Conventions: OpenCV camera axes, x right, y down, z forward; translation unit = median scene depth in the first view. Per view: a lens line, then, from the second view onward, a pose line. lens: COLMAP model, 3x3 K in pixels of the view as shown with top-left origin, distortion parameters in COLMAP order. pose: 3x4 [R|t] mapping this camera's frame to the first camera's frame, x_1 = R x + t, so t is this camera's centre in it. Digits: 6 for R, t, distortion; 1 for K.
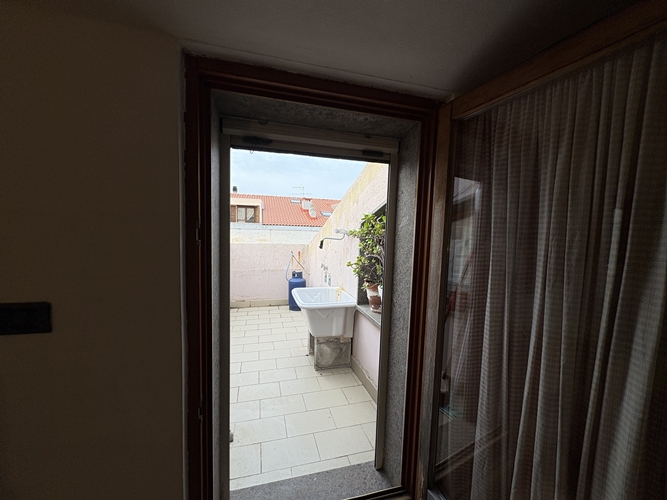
lens RADIAL K [[265.4, 0, 335.1], [0, 265.4, 253.6], [0, 0, 1]] dist [0.000240, -0.000174]
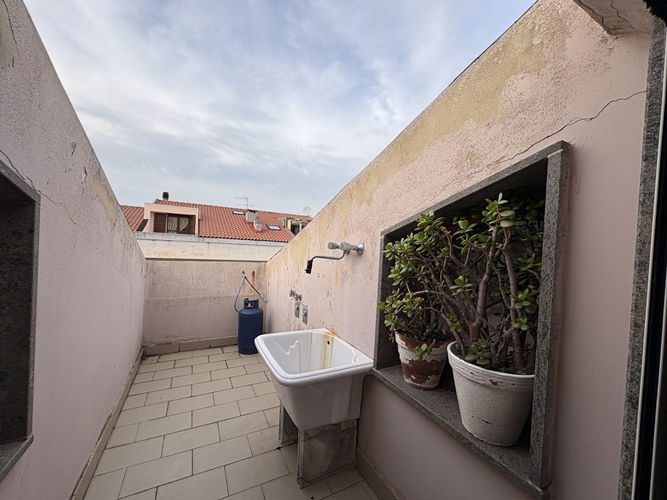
lens RADIAL K [[265.4, 0, 335.4], [0, 265.4, 254.0], [0, 0, 1]] dist [0.000240, -0.000174]
pose [[0.977244, 0.016451, 0.211478, -0.073337], [-0.004458, 0.998361, -0.057062, -0.016933], [-0.212071, 0.054821, 0.975716, 0.226202]]
